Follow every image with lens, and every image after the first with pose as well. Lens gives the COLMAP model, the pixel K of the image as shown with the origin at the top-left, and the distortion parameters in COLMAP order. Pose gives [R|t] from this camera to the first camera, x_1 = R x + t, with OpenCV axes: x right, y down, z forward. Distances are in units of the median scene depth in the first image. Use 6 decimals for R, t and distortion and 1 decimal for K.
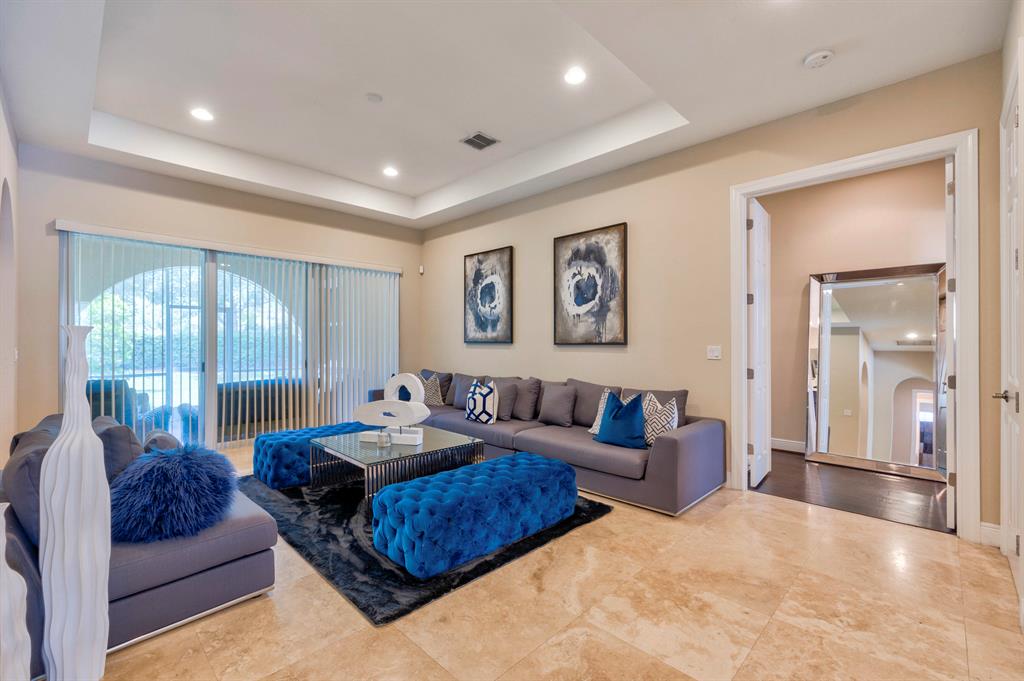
lens RADIAL K [[442.7, 0, 506.3], [0, 442.7, 341.7], [0, 0, 1]] dist [0.007302, -0.001378]
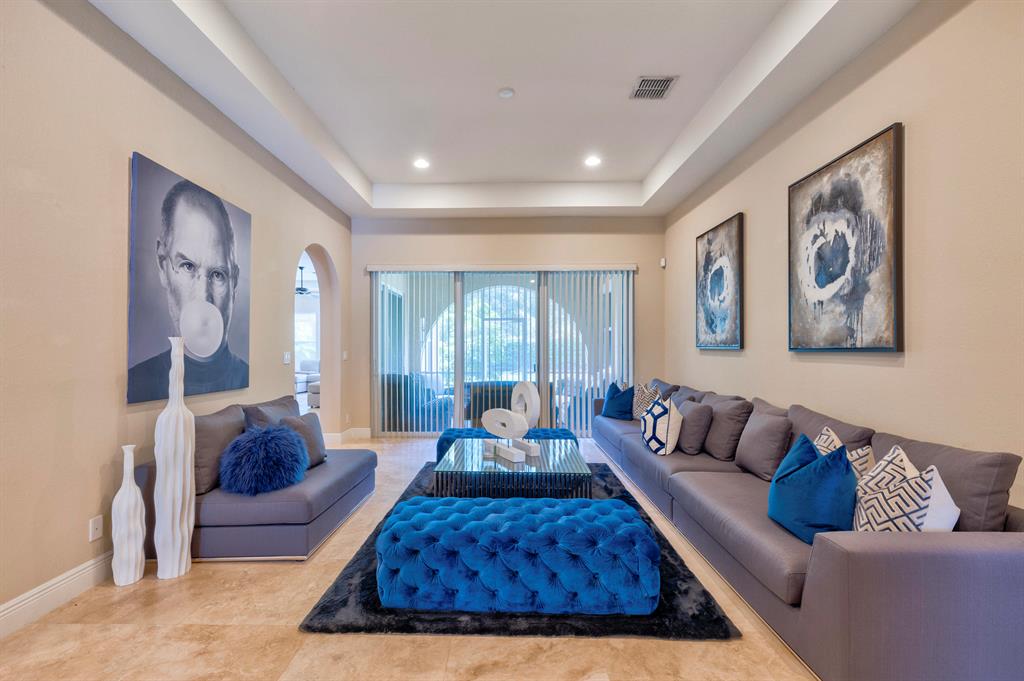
lens RADIAL K [[442.7, 0, 495.9], [0, 442.7, 347.6], [0, 0, 1]] dist [0.007302, -0.001378]
pose [[0.688373, -0.001174, -0.725356, 0.304061], [0.001774, 0.999998, 0.000065, 0.001261], [0.725355, -0.001331, 0.688374, 0.258095]]
